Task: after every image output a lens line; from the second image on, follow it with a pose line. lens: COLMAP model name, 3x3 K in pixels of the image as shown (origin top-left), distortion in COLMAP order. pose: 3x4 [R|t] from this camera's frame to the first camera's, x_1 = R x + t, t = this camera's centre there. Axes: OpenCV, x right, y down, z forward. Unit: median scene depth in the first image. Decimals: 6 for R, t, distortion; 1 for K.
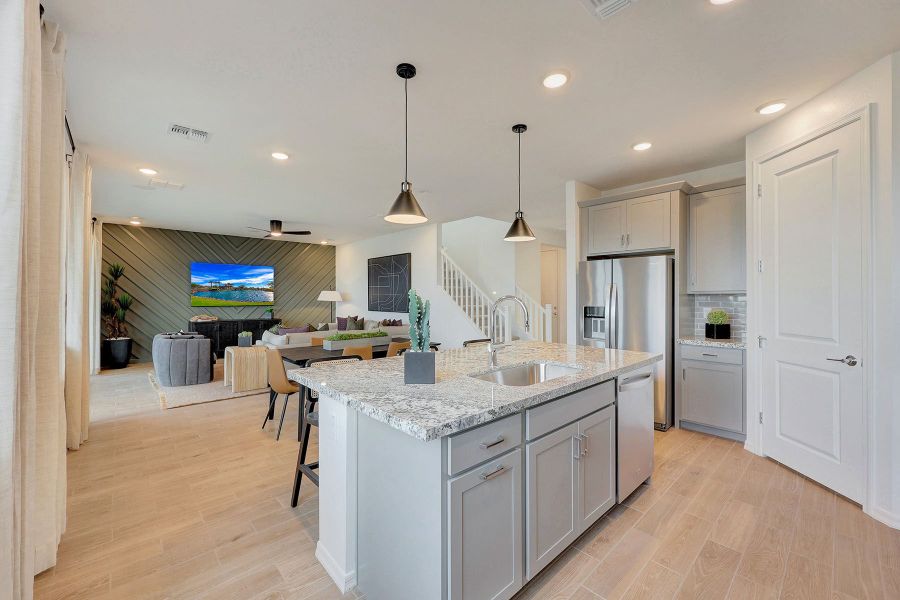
lens RADIAL K [[371.0, 0, 453.8], [0, 371.0, 299.9], [0, 0, 1]] dist [0.011875, 0.001713]
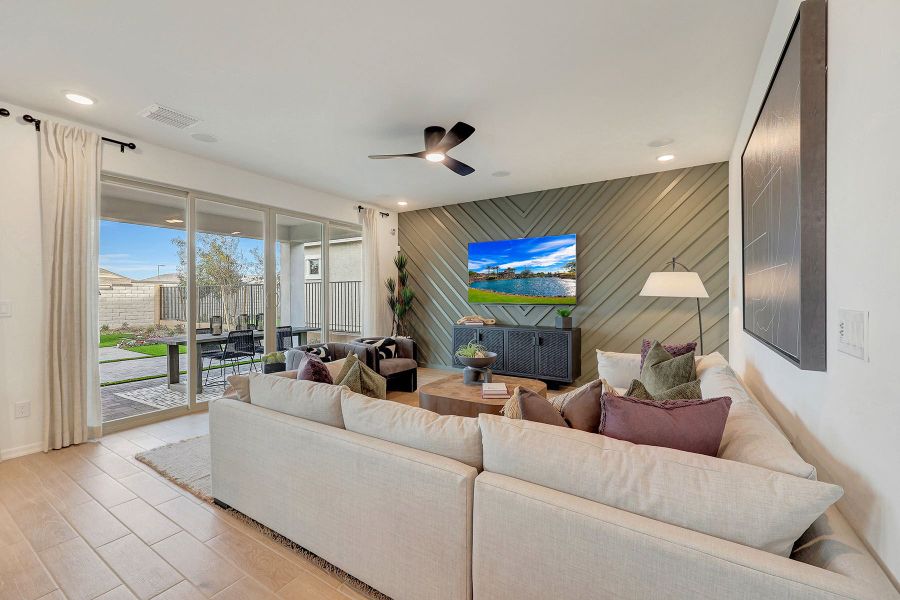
lens RADIAL K [[371.0, 0, 475.0], [0, 371.0, 296.4], [0, 0, 1]] dist [0.011875, 0.001713]
pose [[0.265060, -0.000091, -0.964232, -0.023228], [0.010005, 0.999946, 0.002656, -0.000153], [0.964180, -0.010351, 0.265047, 0.906339]]
